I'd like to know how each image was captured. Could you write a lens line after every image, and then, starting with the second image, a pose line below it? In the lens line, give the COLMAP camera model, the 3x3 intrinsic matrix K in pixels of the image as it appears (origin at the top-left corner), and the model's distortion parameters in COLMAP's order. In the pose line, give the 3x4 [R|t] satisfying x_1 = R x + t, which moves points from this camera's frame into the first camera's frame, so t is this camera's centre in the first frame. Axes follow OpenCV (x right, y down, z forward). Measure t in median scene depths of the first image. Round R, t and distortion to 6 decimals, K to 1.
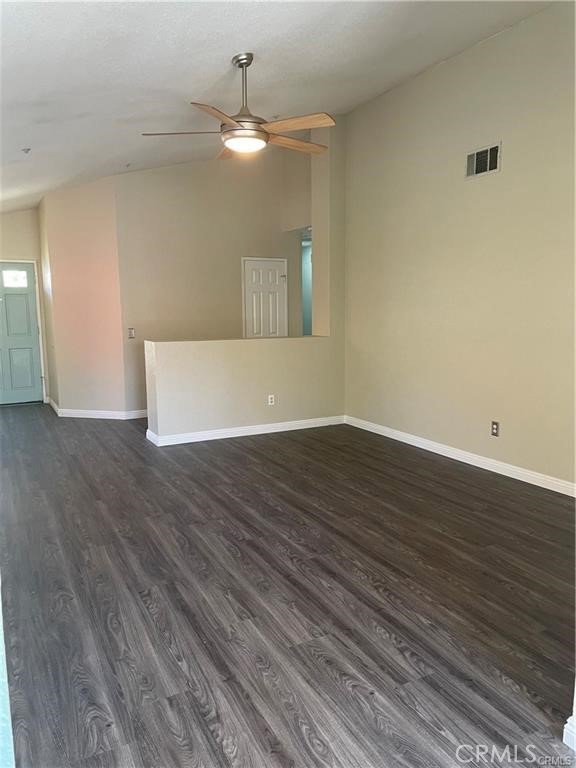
lens RADIAL K [[583.9, 0, 288.0], [0, 583.9, 384.0], [0, 0, 1]] dist [0.080720, -0.114624]
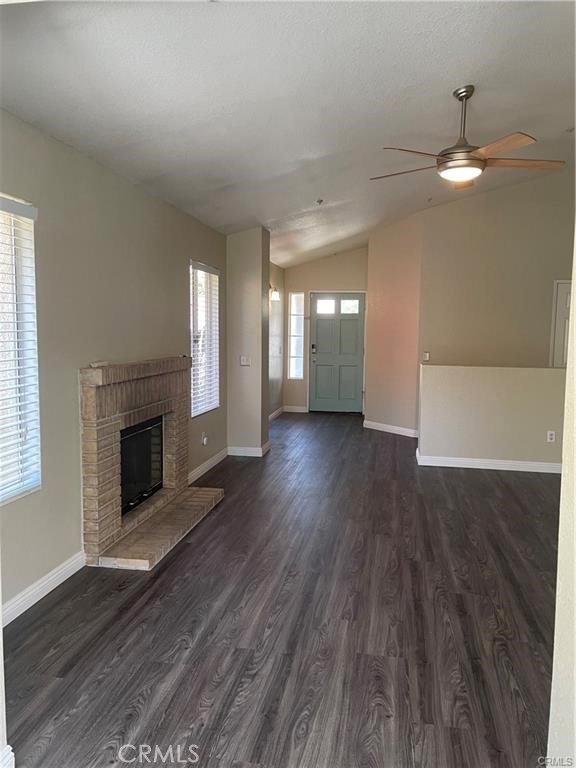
lens RADIAL K [[583.9, 0, 288.0], [0, 583.9, 384.0], [0, 0, 1]] dist [0.080720, -0.114624]
pose [[0.786673, 0.077051, -0.612543, 0.435128], [-0.103791, 0.994565, -0.008191, -0.008196], [0.608583, 0.070020, 0.790395, 0.049829]]
